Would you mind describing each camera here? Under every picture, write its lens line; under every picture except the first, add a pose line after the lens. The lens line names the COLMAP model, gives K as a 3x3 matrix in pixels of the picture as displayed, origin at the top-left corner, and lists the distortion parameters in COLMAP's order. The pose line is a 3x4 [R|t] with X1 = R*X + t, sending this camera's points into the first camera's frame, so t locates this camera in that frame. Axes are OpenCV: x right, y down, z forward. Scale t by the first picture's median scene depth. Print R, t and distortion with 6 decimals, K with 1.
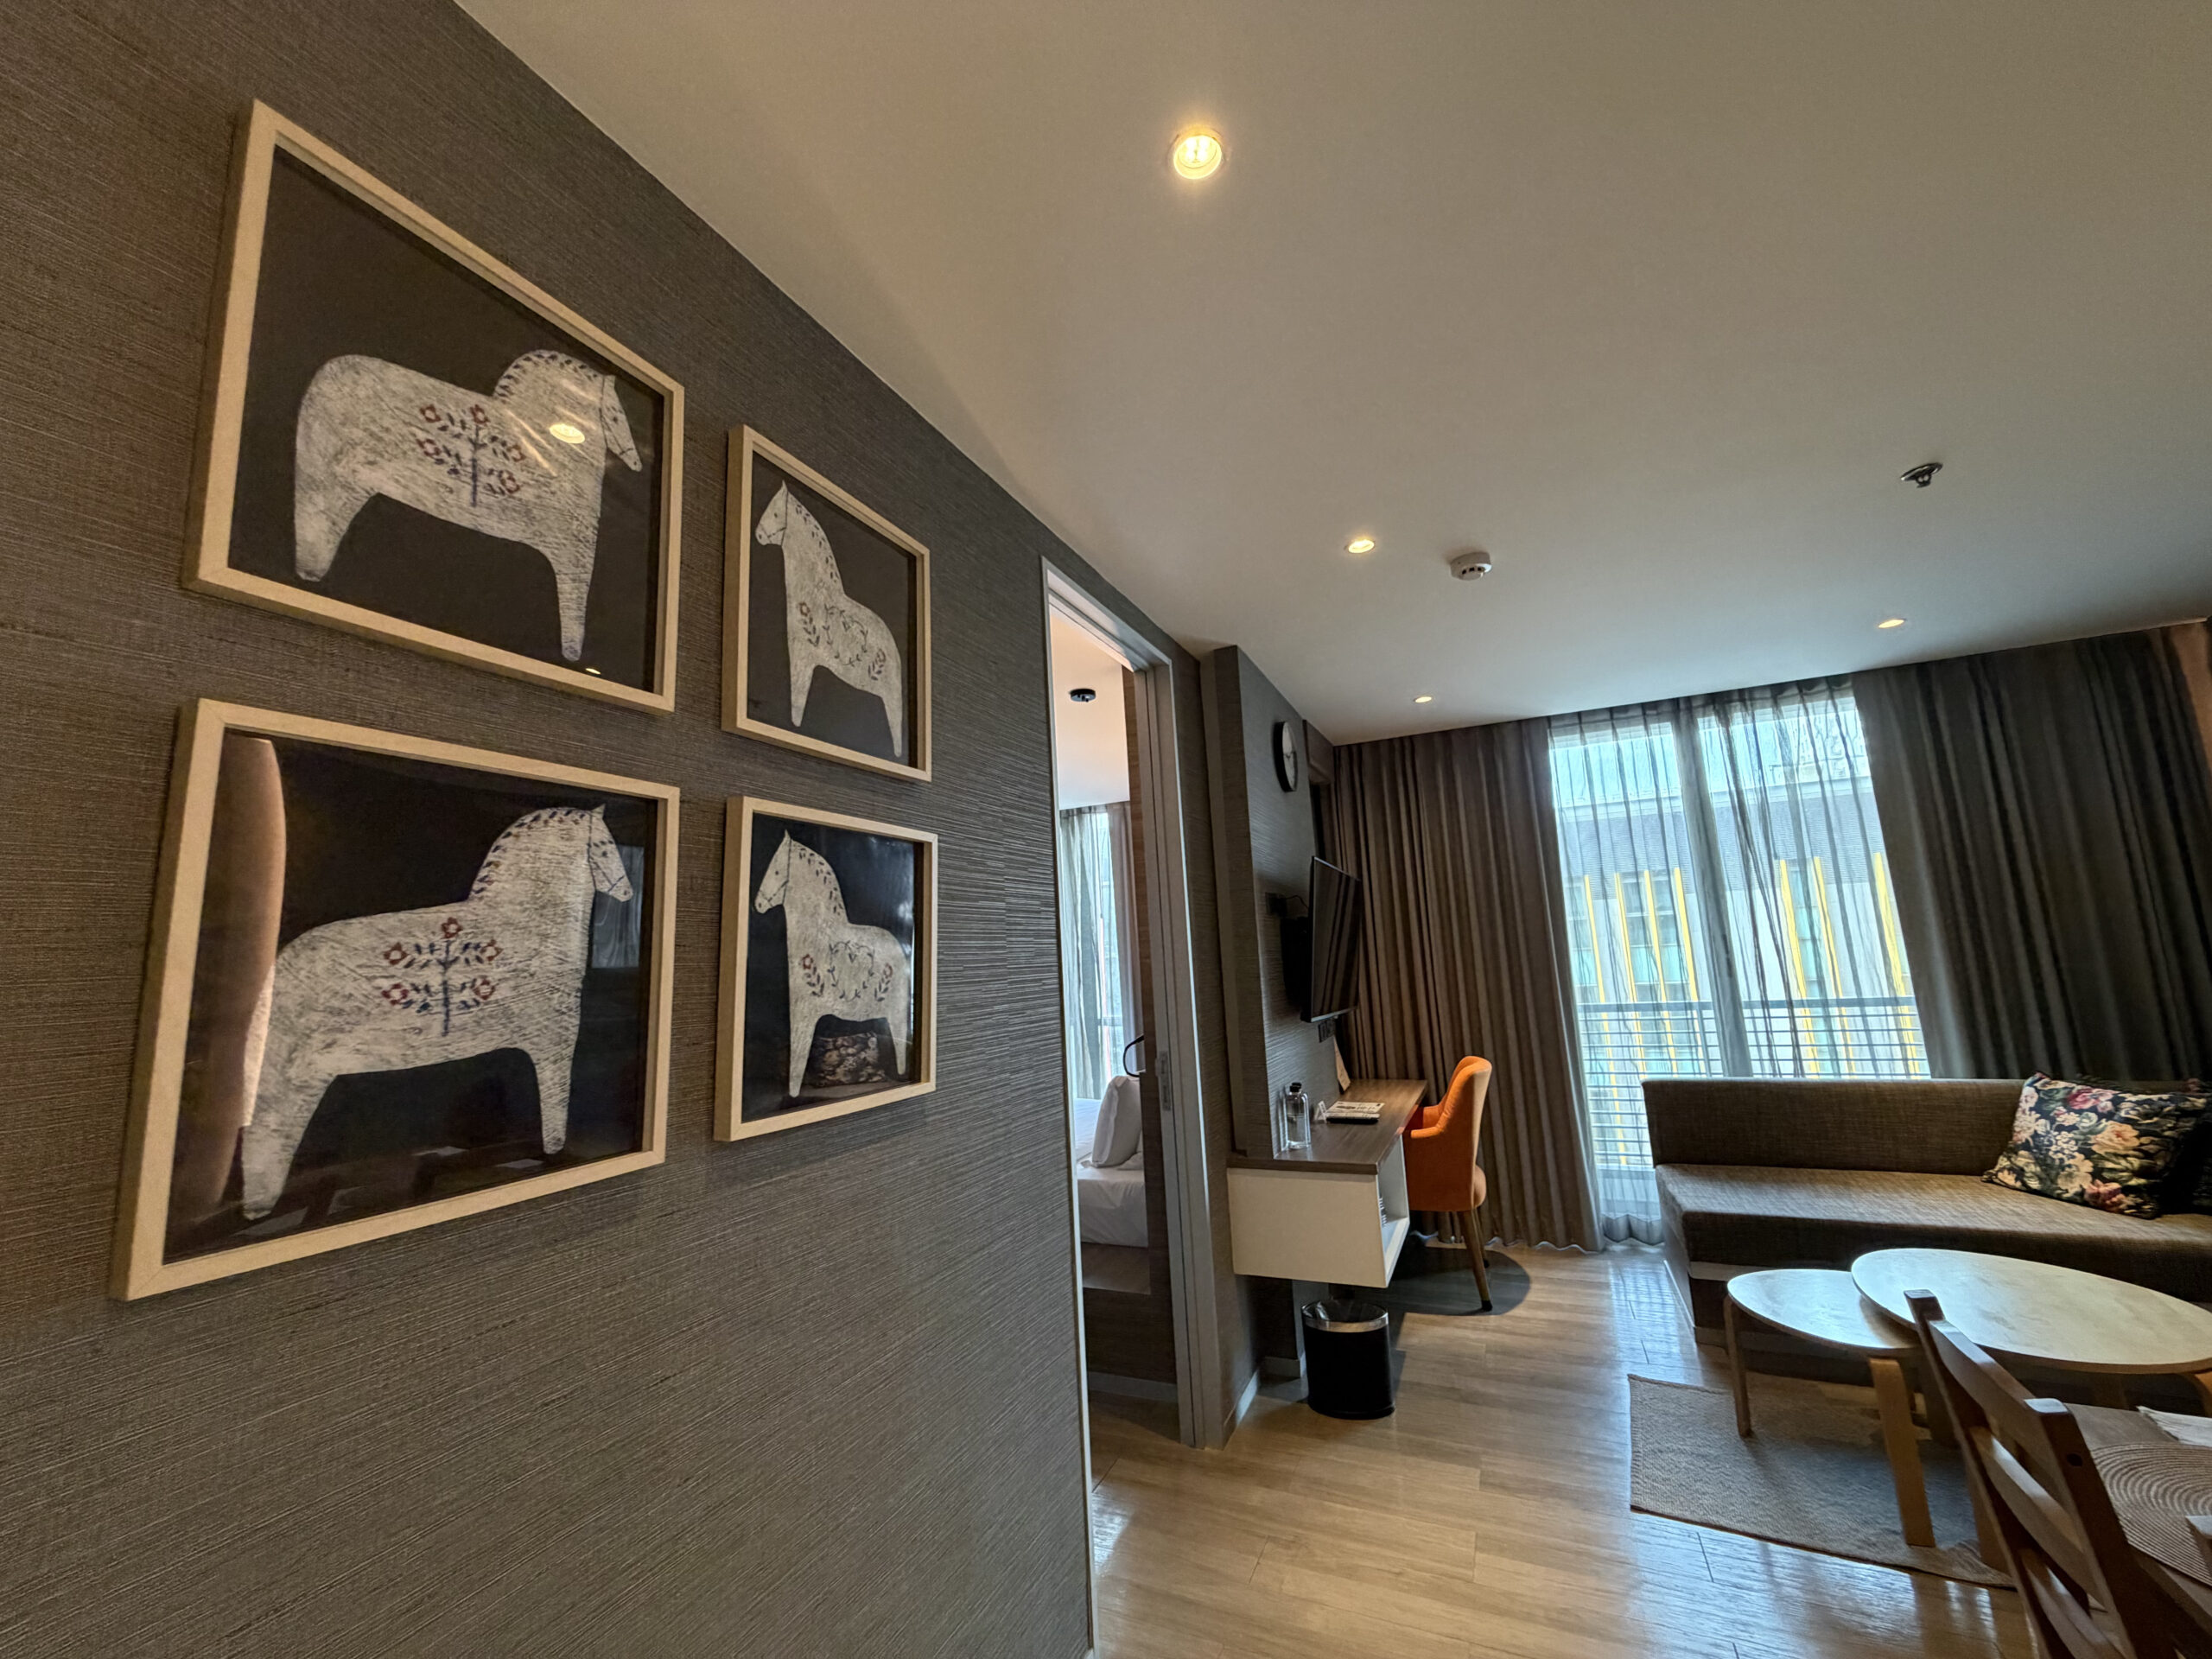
lens RADIAL K [[881.6, 0, 1106.0], [0, 881.6, 829.5], [0, 0, 1]] dist [0.000707, 0.000185]
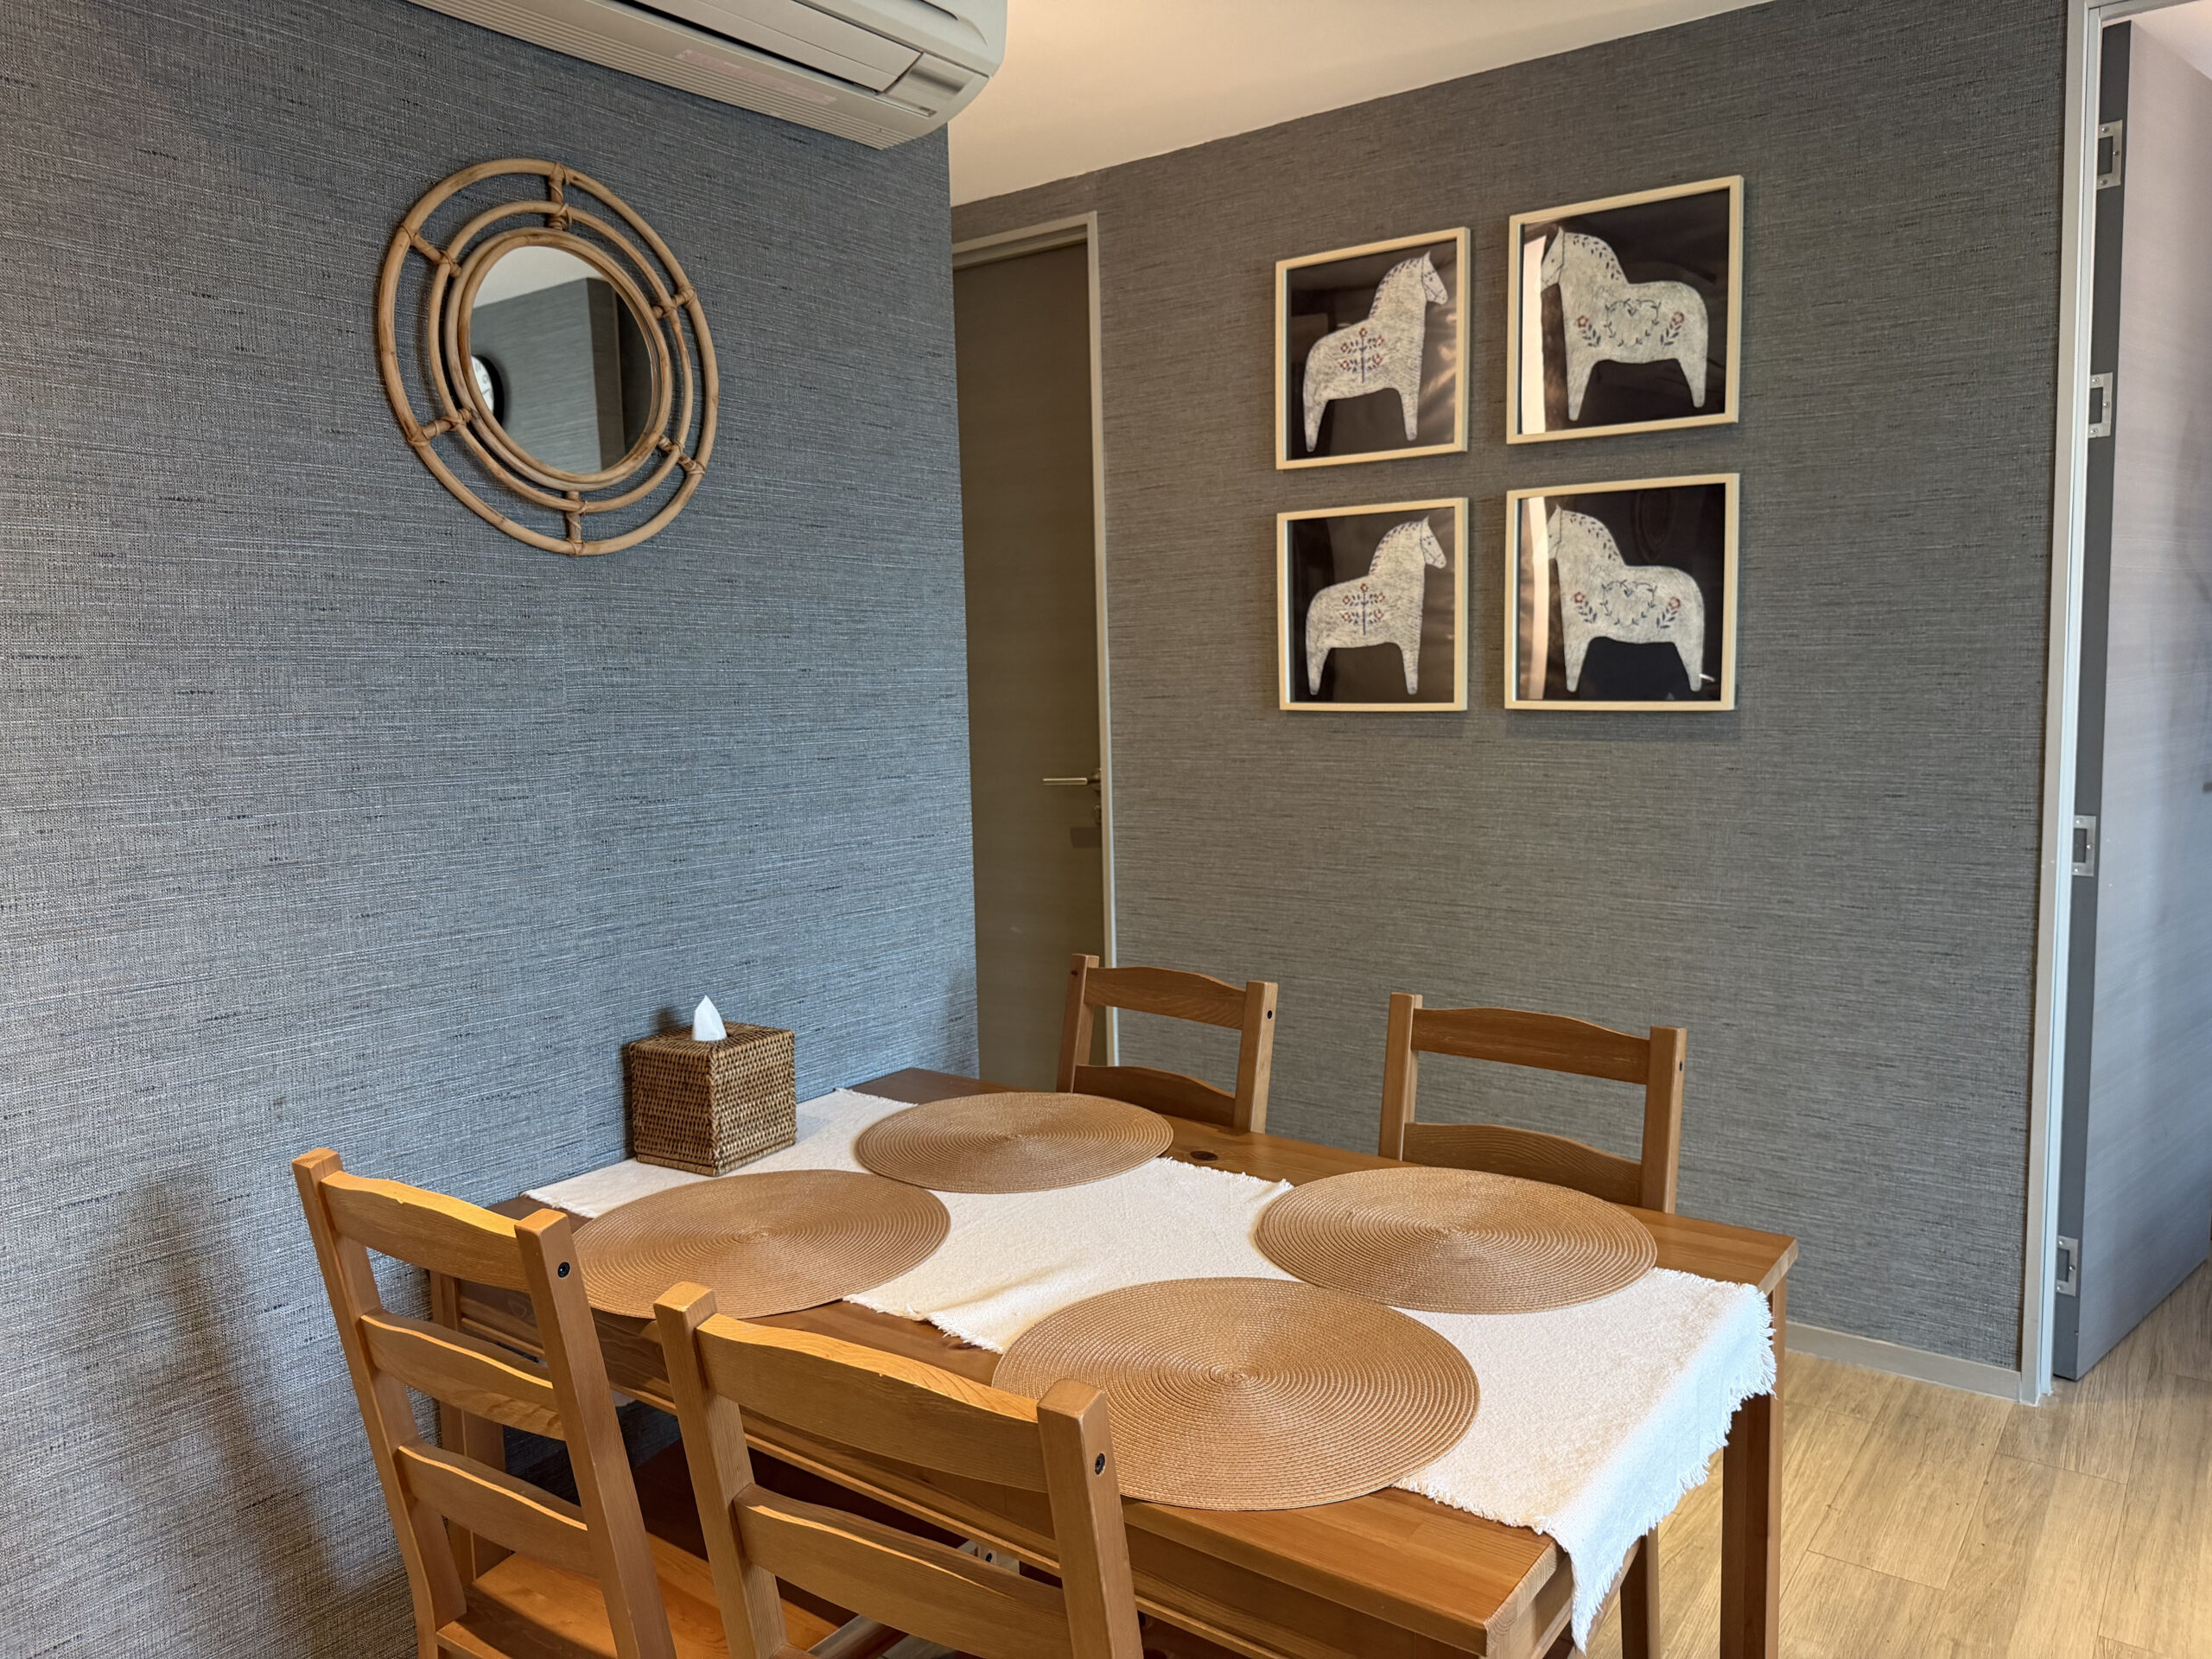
lens RADIAL K [[1589.1, 0, 1106.0], [0, 1589.1, 829.5], [0, 0, 1]] dist [0.206433, -0.493208]
pose [[-0.203138, 0.158487, -0.966238, 2.990641], [0.174398, 0.976891, 0.123570, 0.080512], [0.963494, -0.143408, -0.226084, 1.034036]]
